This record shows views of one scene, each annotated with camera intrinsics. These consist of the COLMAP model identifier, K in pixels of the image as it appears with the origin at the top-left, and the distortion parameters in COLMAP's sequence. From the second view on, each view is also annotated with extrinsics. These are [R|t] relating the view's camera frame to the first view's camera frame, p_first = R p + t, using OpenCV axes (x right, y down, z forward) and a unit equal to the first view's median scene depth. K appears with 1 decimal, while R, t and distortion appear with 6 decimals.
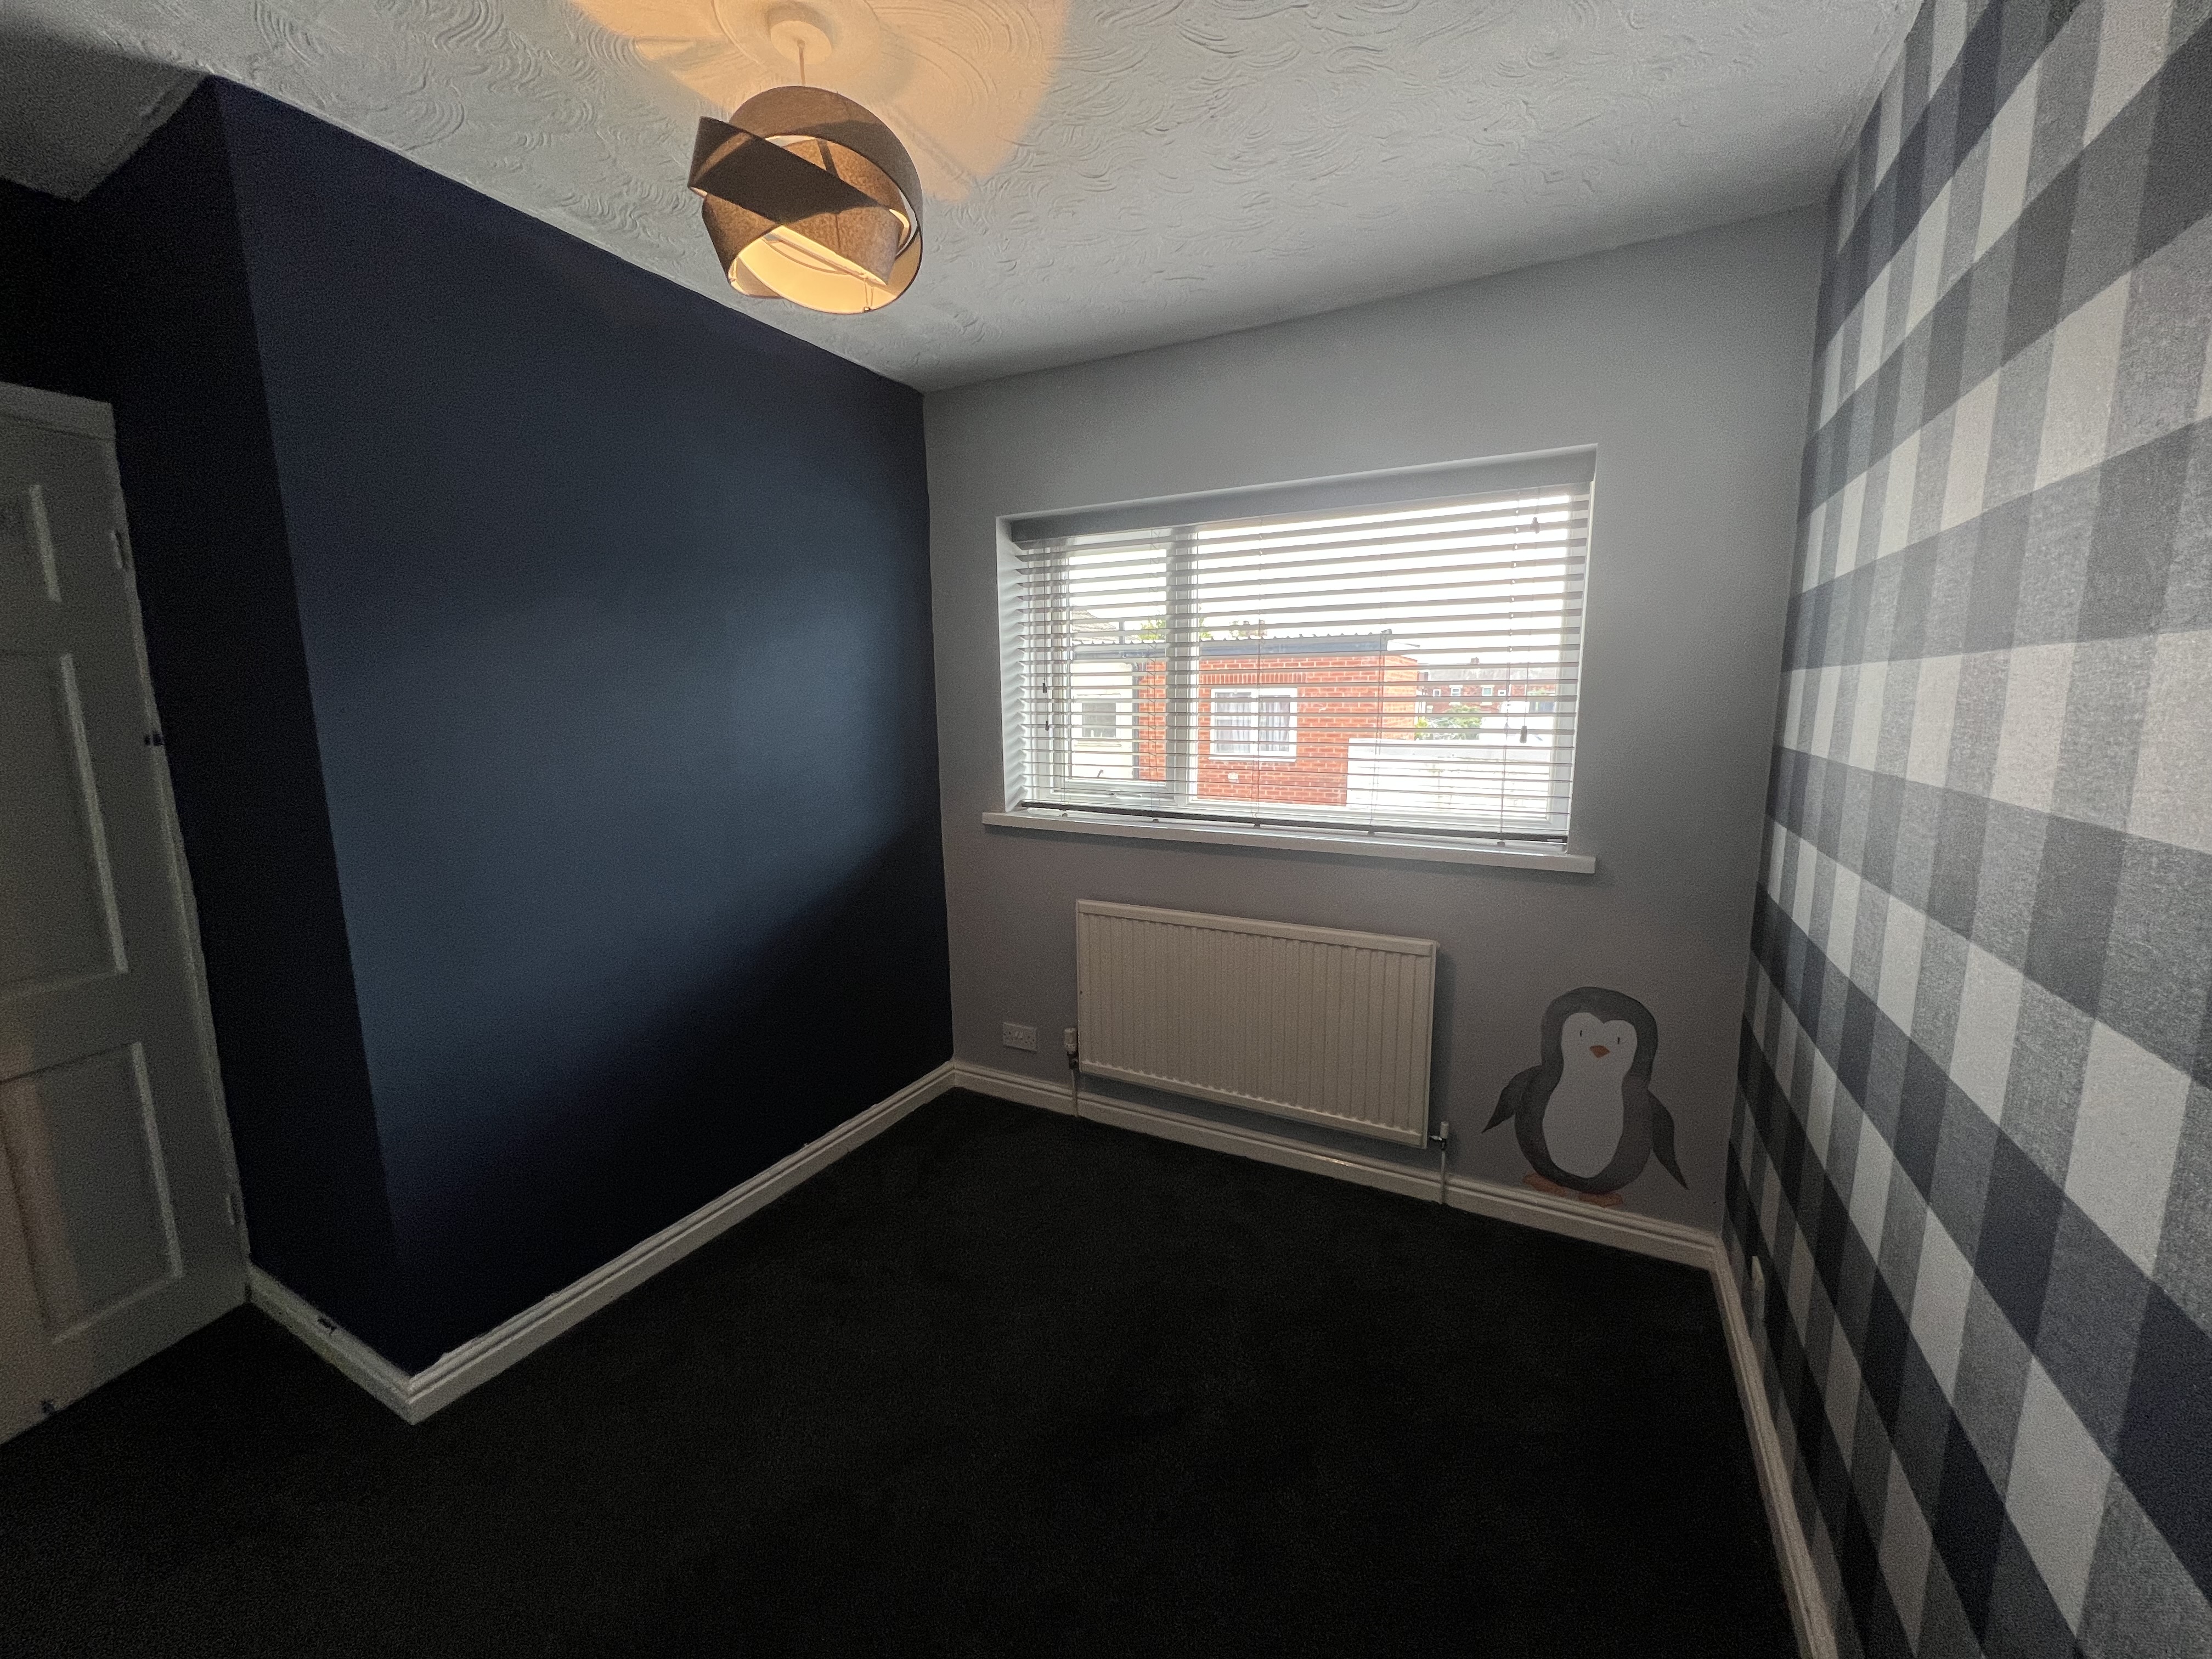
lens RADIAL K [[875.5, 0, 1106.0], [0, 875.5, 829.5], [0, 0, 1]] dist [0.001464, 0.000160]
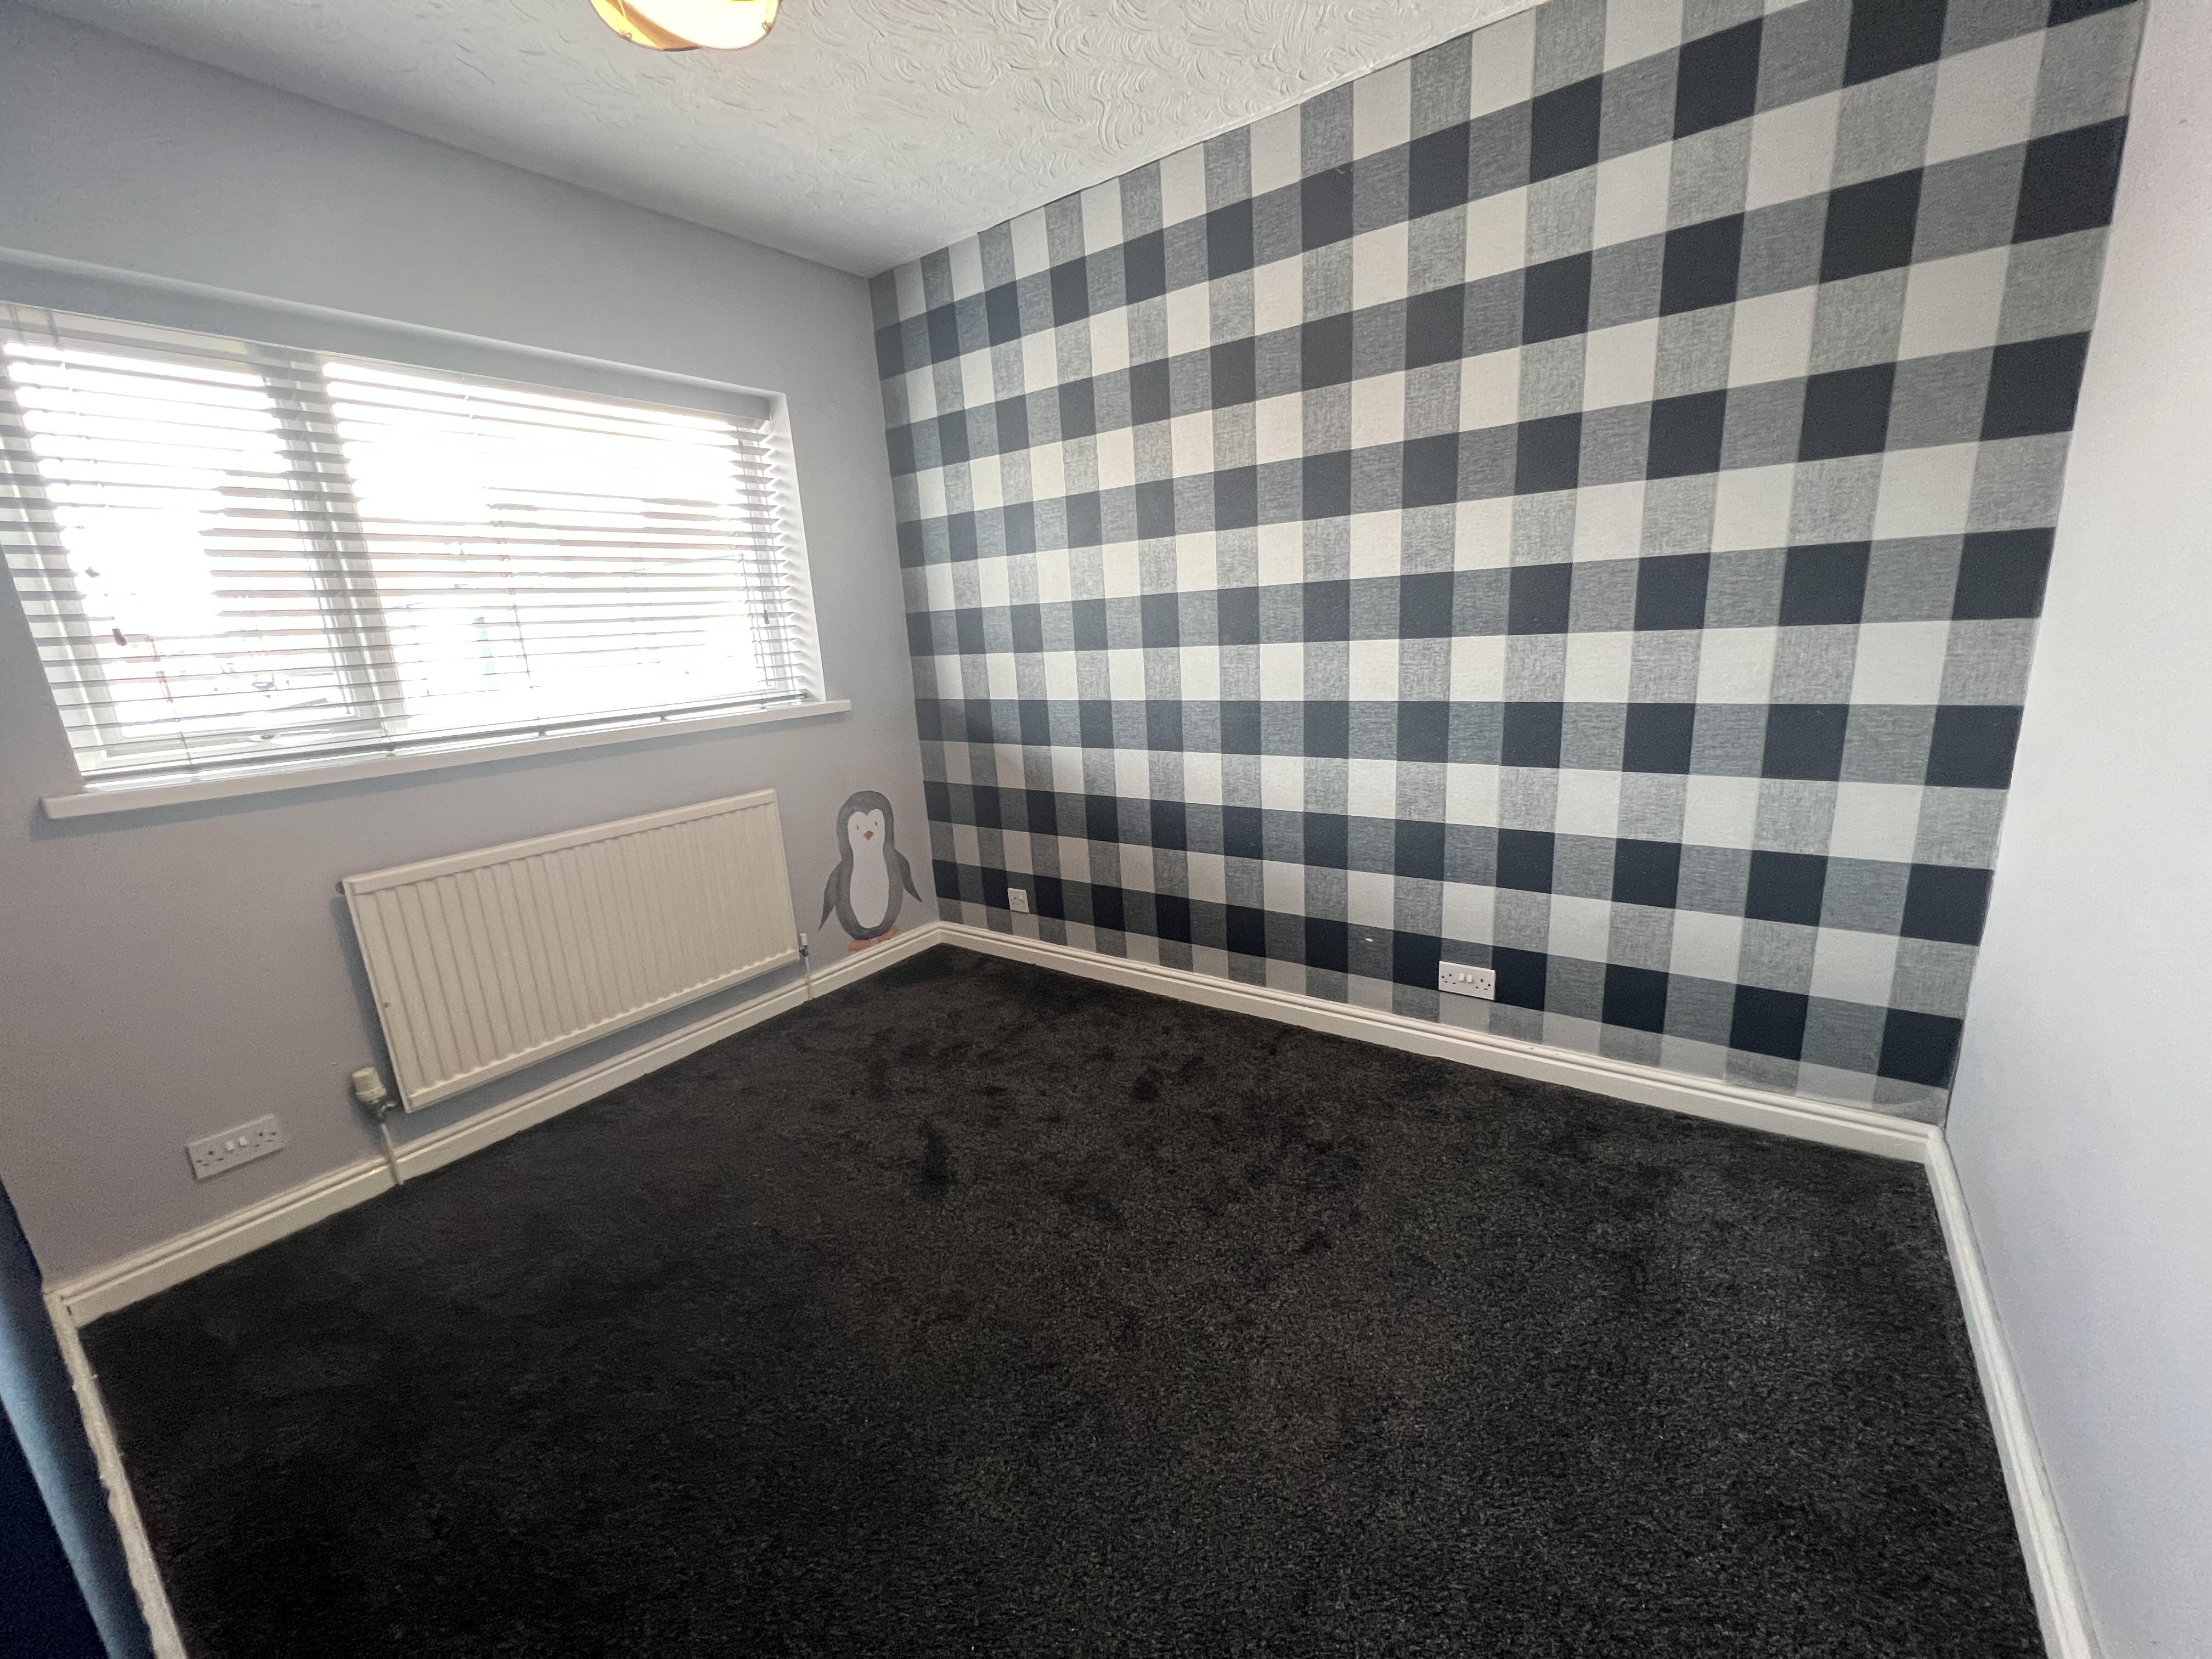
lens RADIAL K [[875.5, 0, 1106.0], [0, 875.5, 829.5], [0, 0, 1]] dist [0.001464, 0.000160]
pose [[0.133175, -0.224259, 0.965387, -0.722423], [0.208383, 0.958626, 0.193942, 0.040935], [-0.968938, 0.175342, 0.174397, 0.336850]]
